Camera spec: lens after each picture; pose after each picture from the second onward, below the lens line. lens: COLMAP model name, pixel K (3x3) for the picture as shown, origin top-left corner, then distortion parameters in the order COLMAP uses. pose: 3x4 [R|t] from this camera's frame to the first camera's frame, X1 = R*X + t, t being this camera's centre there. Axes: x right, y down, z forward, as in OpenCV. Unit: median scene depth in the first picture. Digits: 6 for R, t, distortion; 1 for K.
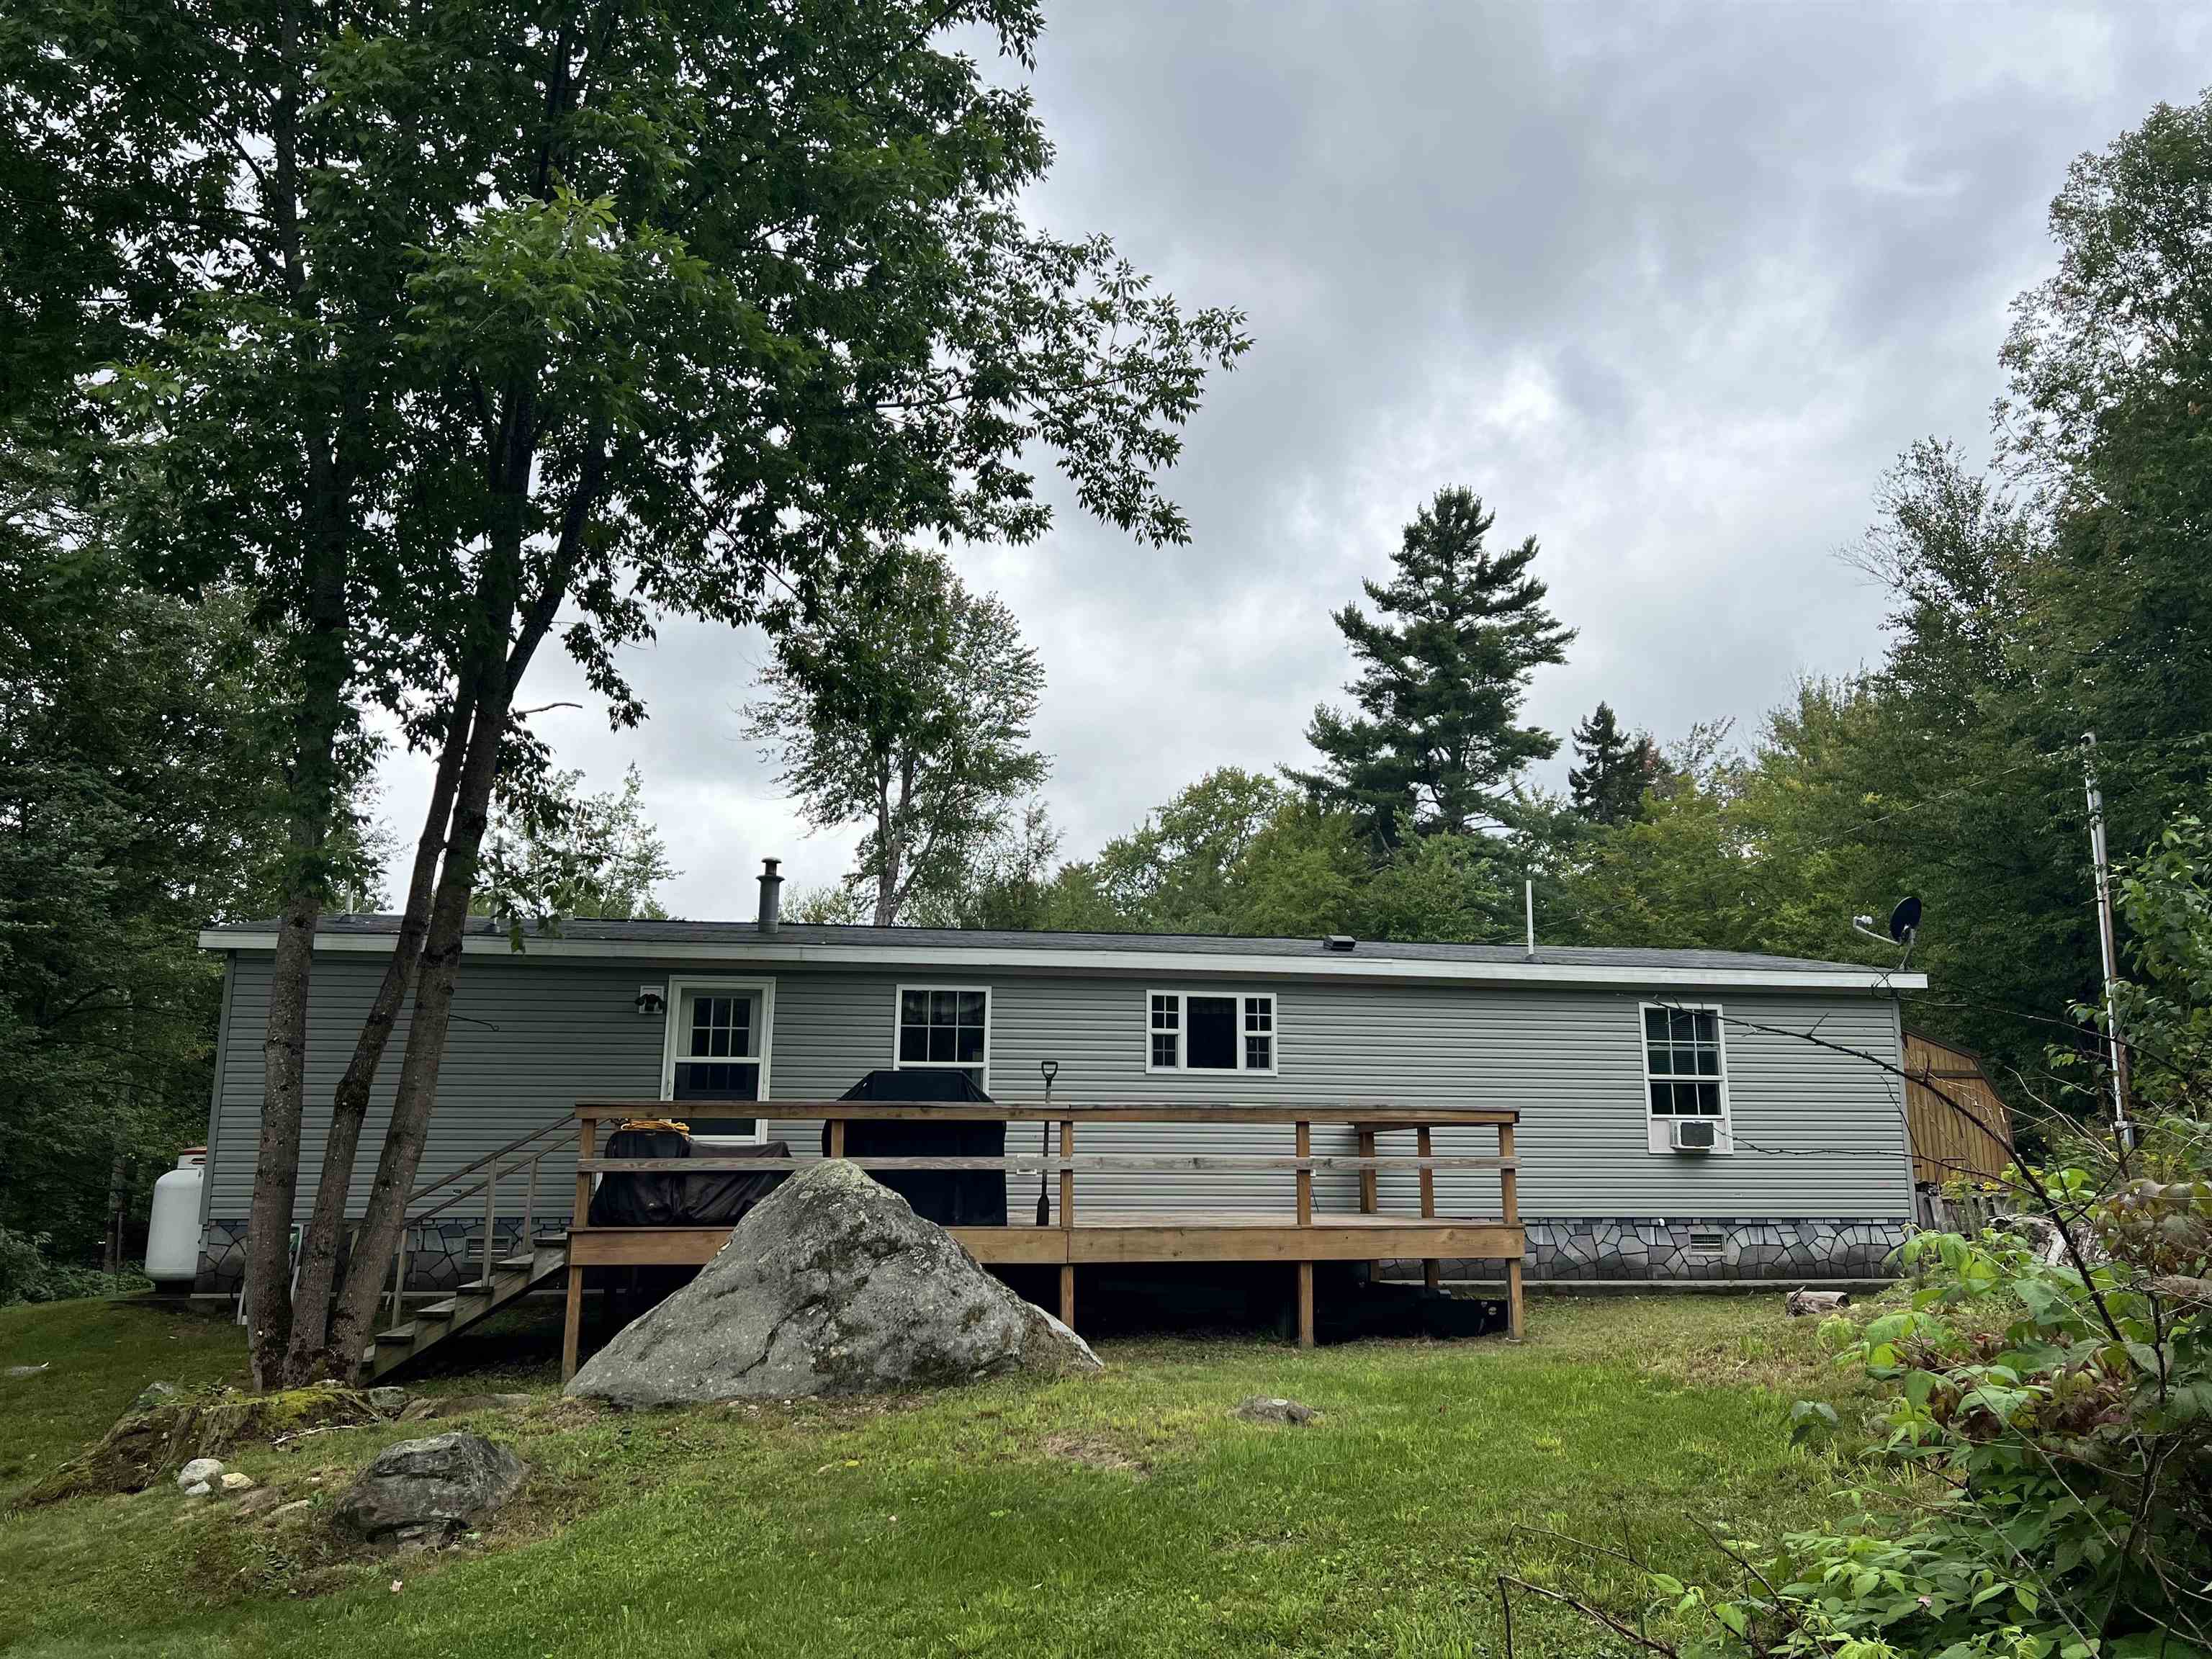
lens RADIAL K [[1672.1, 0, 1110.0], [0, 1672.1, 831.6], [0, 0, 1]] dist [0.047556, -0.039071]
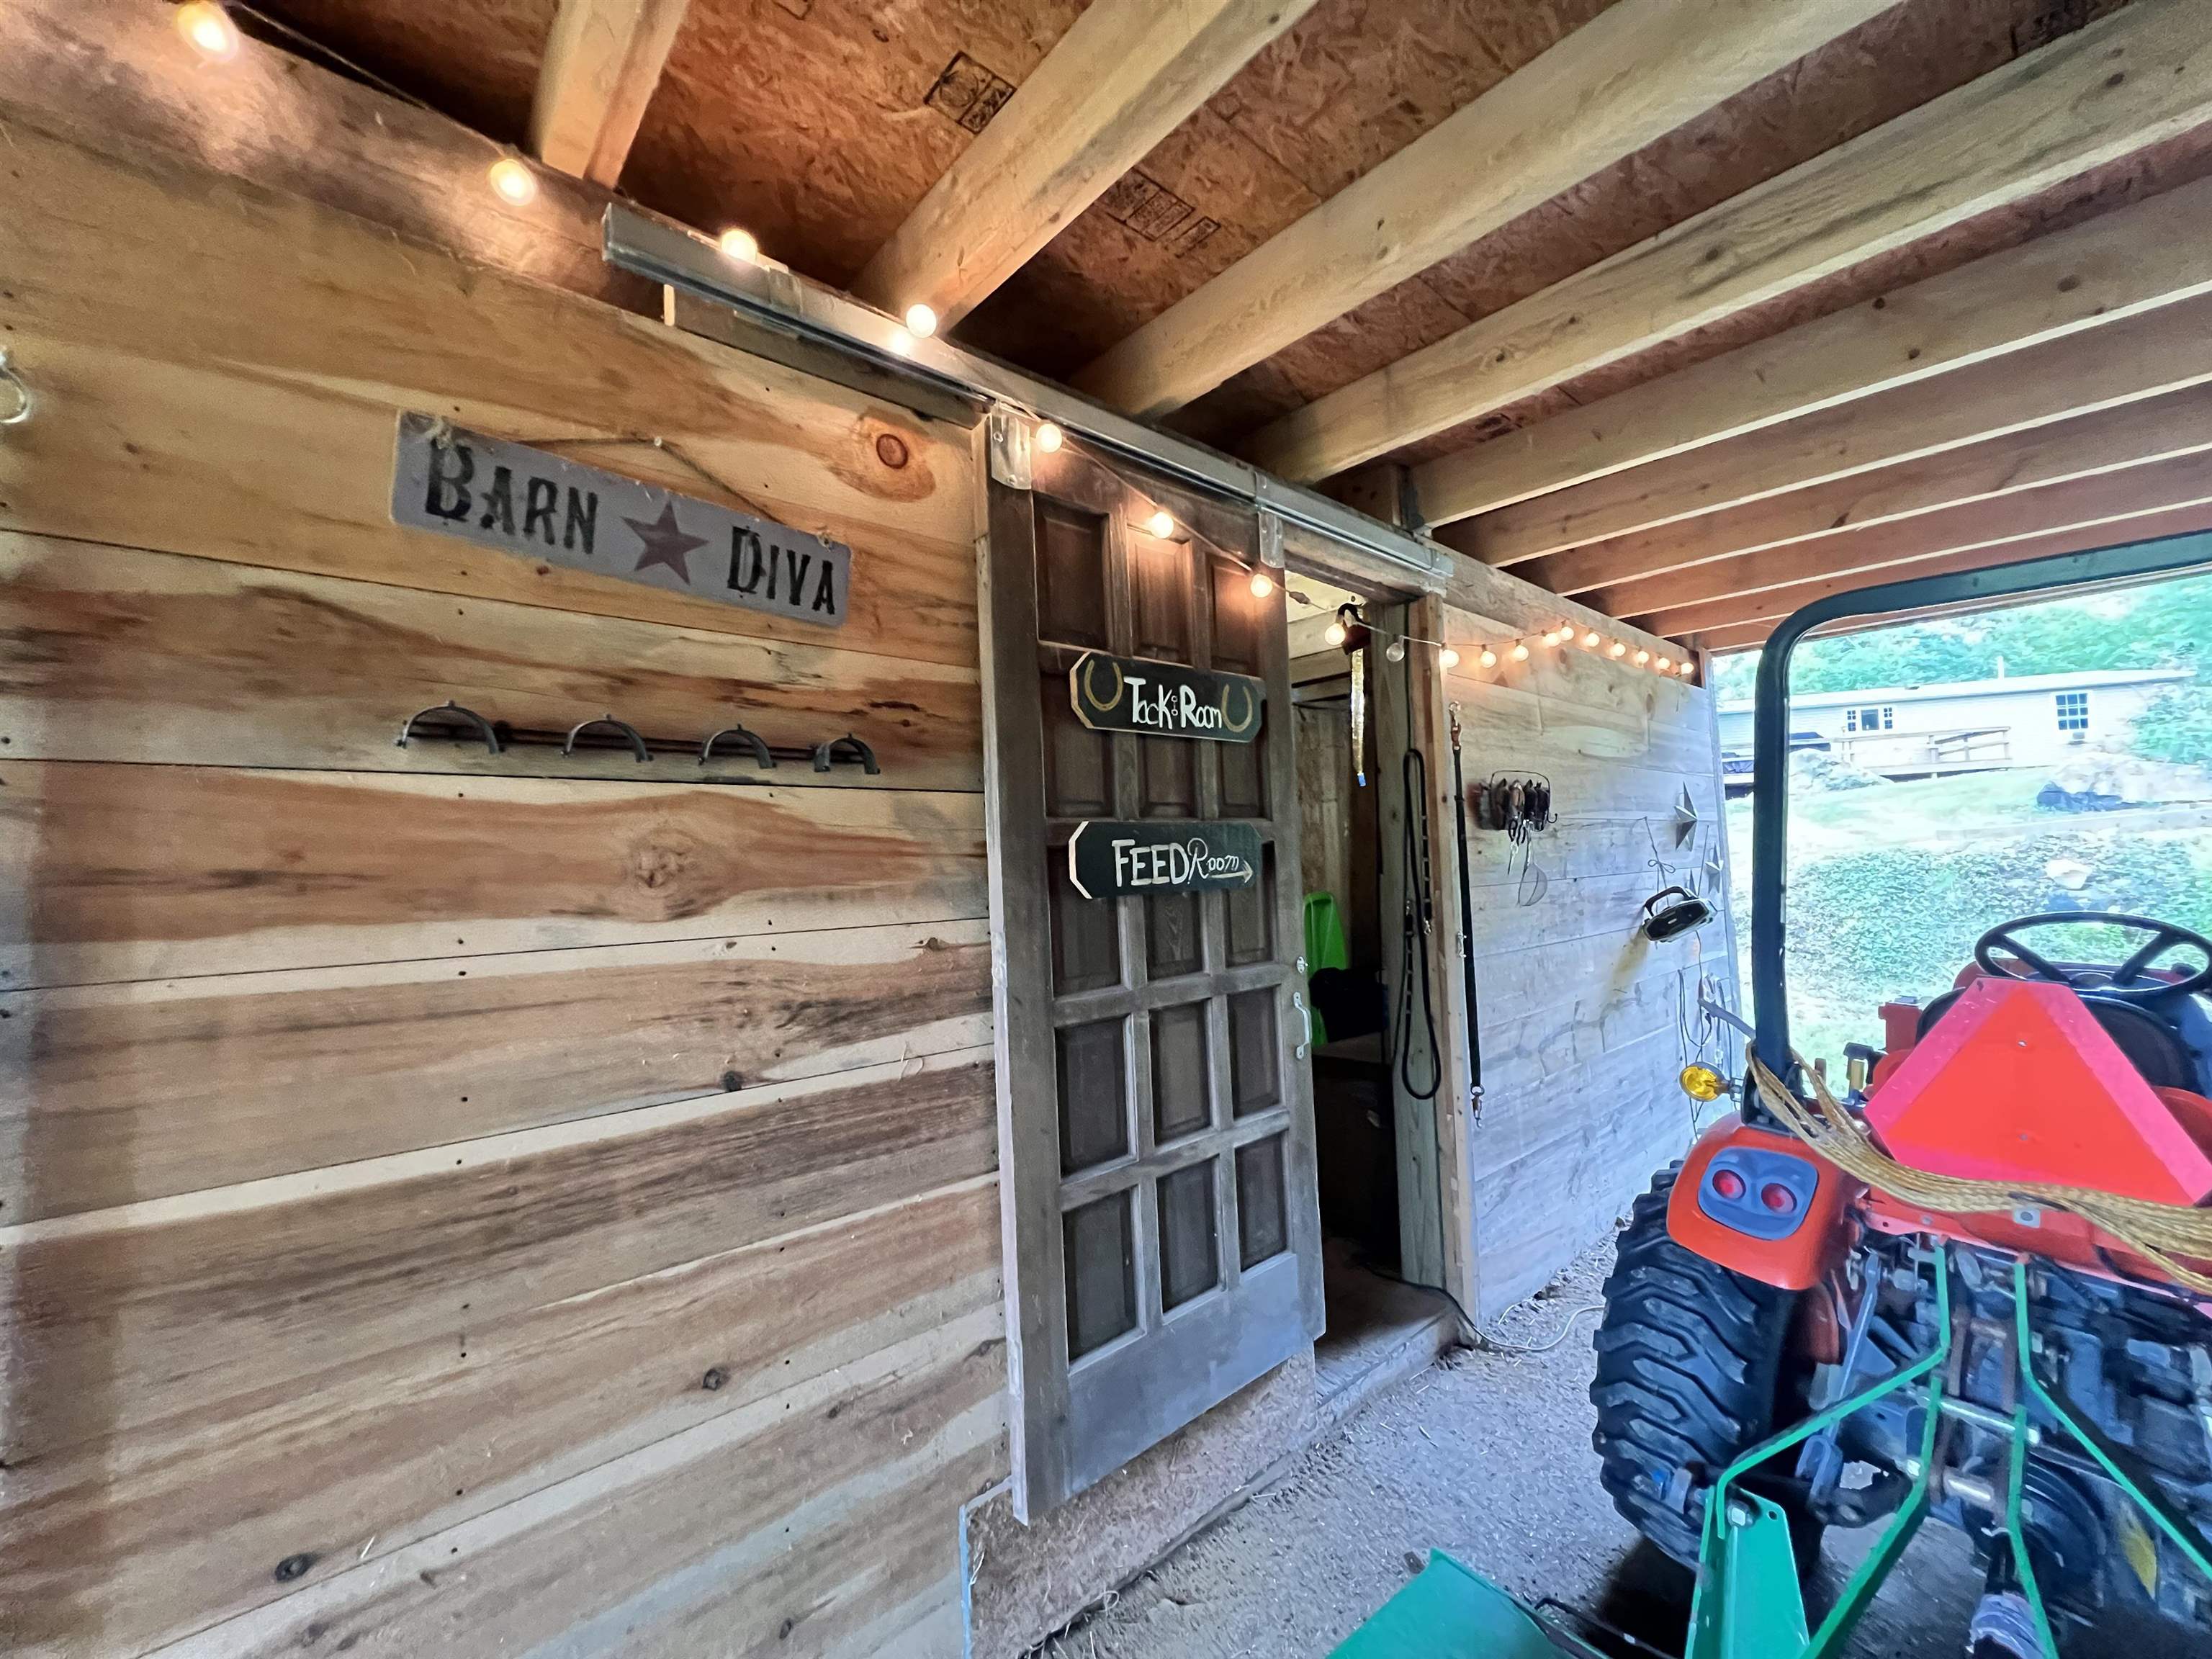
lens RADIAL K [[886.0, 0, 1119.1], [0, 886.0, 833.7], [0, 0, 1]] dist [0.001066, -0.000574]
pose [[0.883219, -0.055063, -0.465716, -0.430933], [0.132695, 0.981842, 0.135567, -0.086206], [0.449795, -0.181534, 0.874488, -1.168424]]
